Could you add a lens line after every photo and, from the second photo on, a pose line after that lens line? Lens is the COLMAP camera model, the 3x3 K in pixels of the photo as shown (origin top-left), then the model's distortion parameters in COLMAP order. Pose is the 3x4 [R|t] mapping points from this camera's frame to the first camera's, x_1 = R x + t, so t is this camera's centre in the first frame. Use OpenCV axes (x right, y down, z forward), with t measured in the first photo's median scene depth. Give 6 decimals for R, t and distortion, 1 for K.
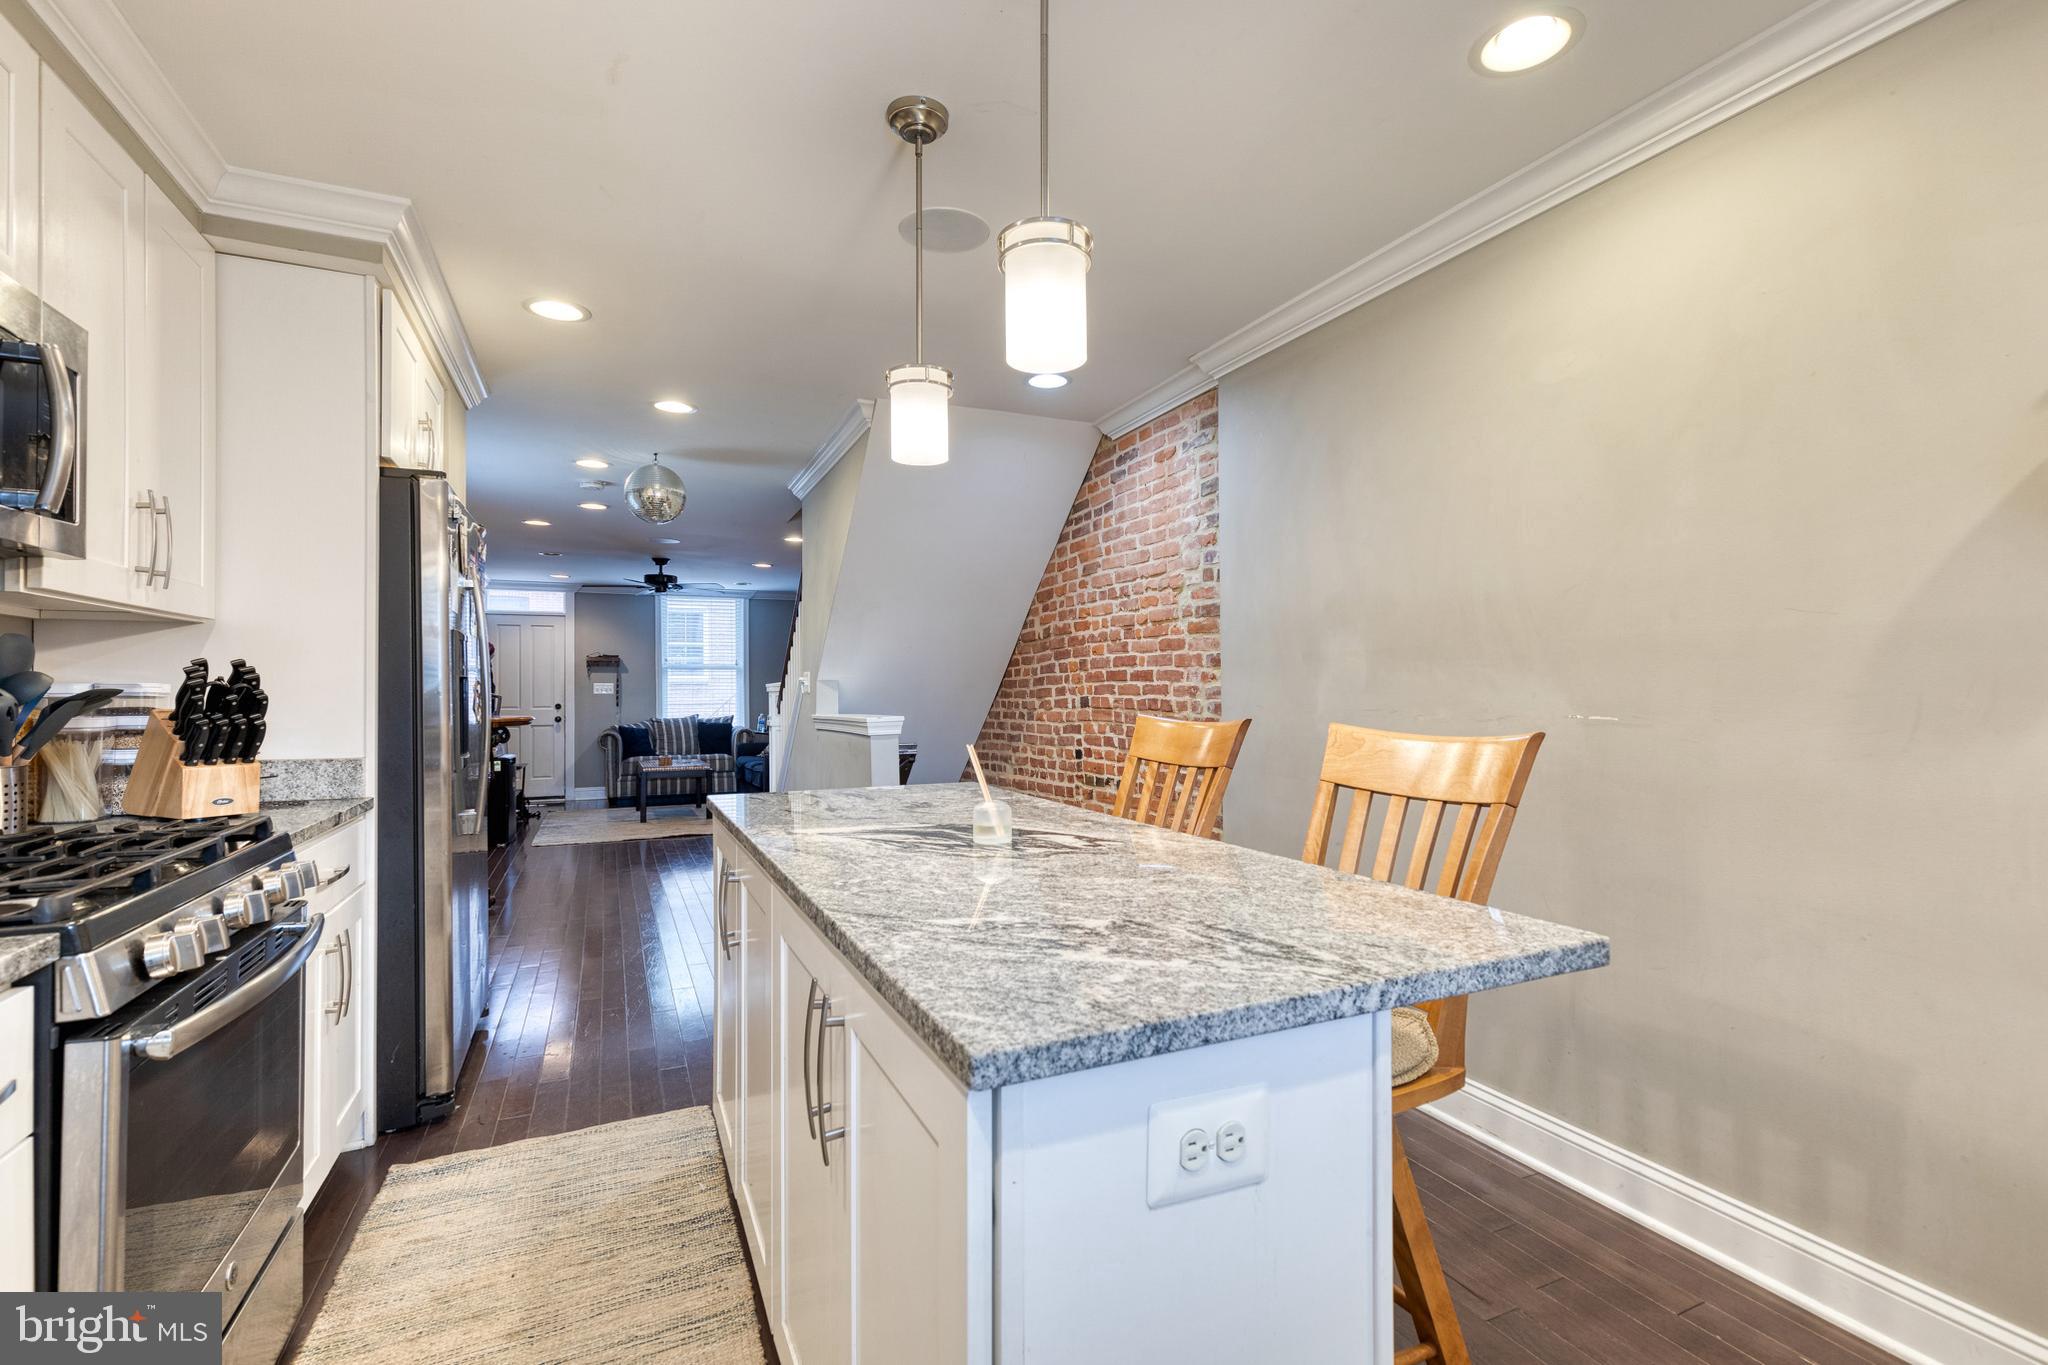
lens RADIAL K [[936.3, 0, 1034.0], [0, 936.3, 678.7], [0, 0, 1]] dist [0.013002, 0.000155]
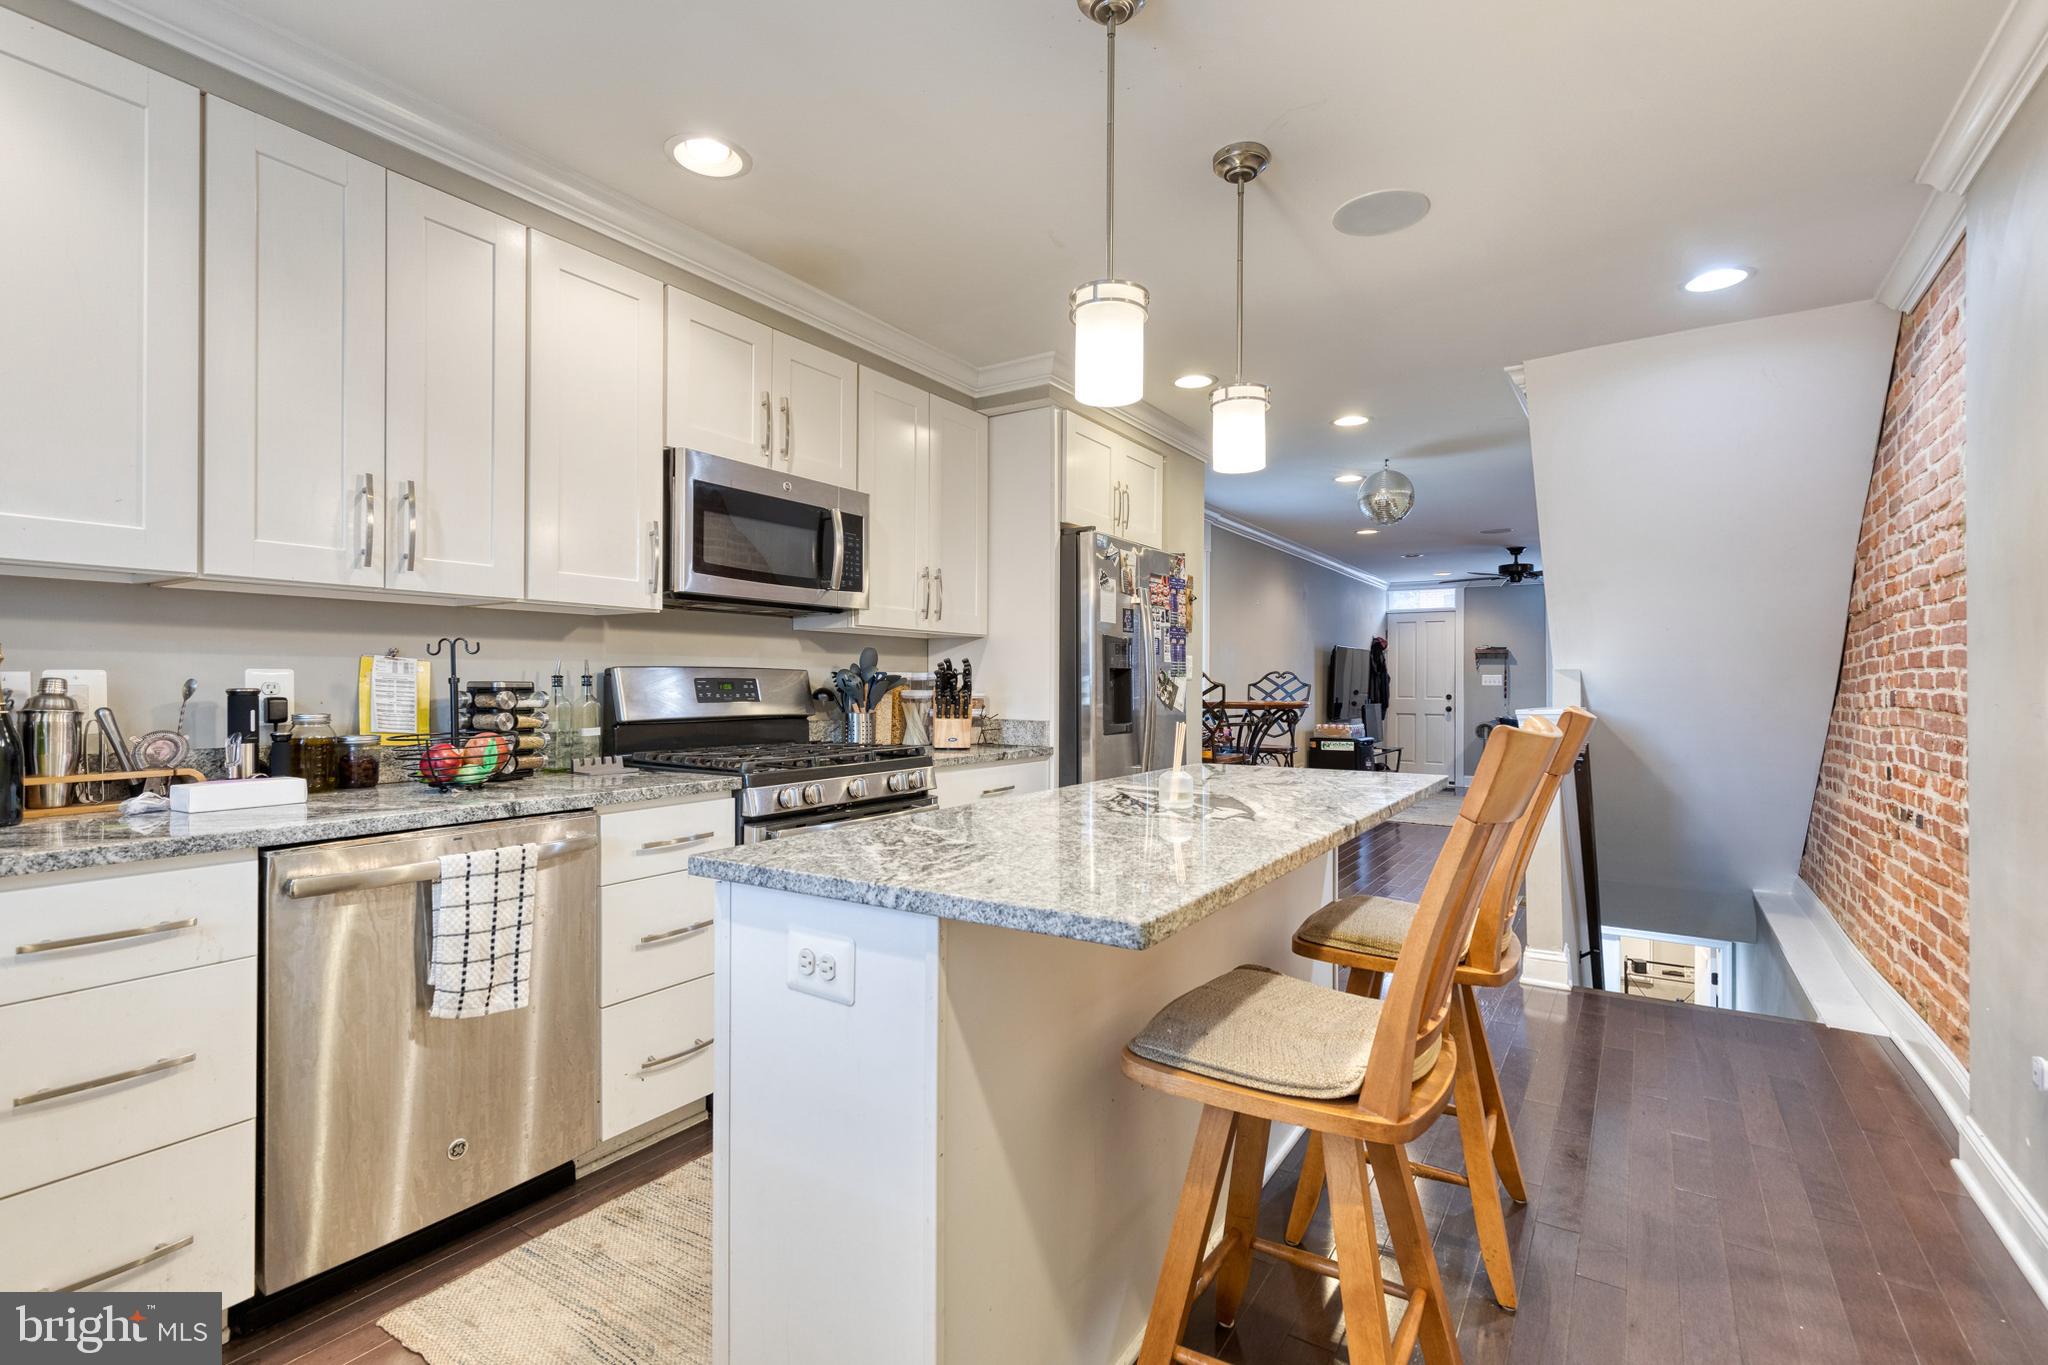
lens RADIAL K [[936.3, 0, 1037.1], [0, 936.3, 678.5], [0, 0, 1]] dist [0.013002, 0.000155]
pose [[0.538605, 0.001658, -0.842557, 0.294006], [0.004380, 0.999979, 0.004767, 0.003884], [0.842547, -0.006258, 0.538587, 0.083903]]
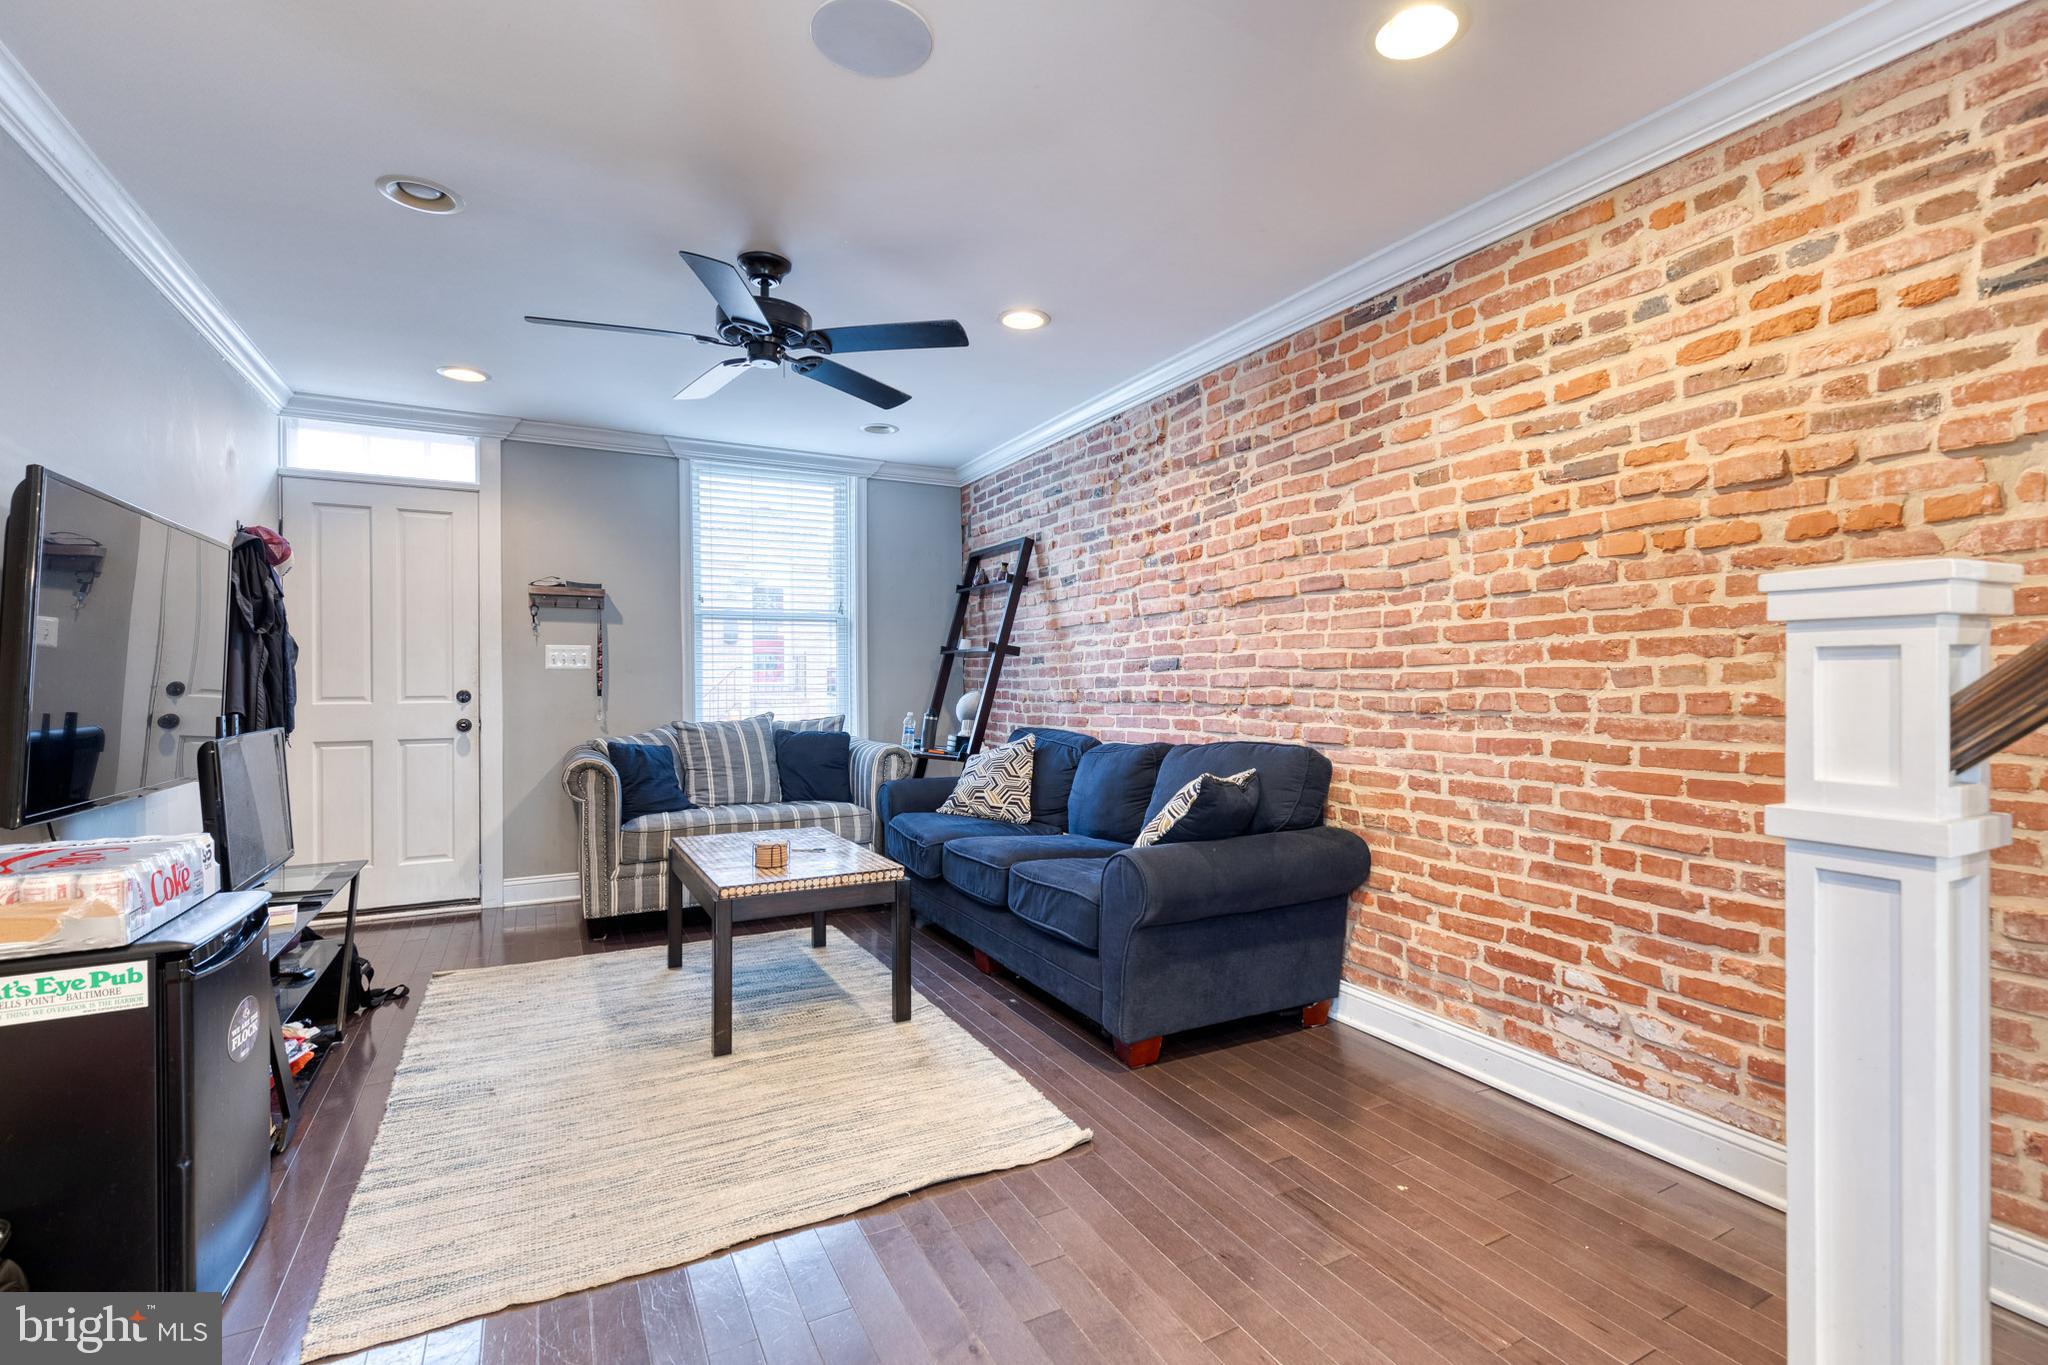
lens RADIAL K [[936.3, 0, 1029.7], [0, 936.3, 681.2], [0, 0, 1]] dist [0.013002, 0.000155]
pose [[0.998539, 0.001080, 0.054032, -0.574478], [-0.002097, 0.999822, 0.018768, 0.029675], [-0.054003, -0.018854, 0.998363, 1.181283]]
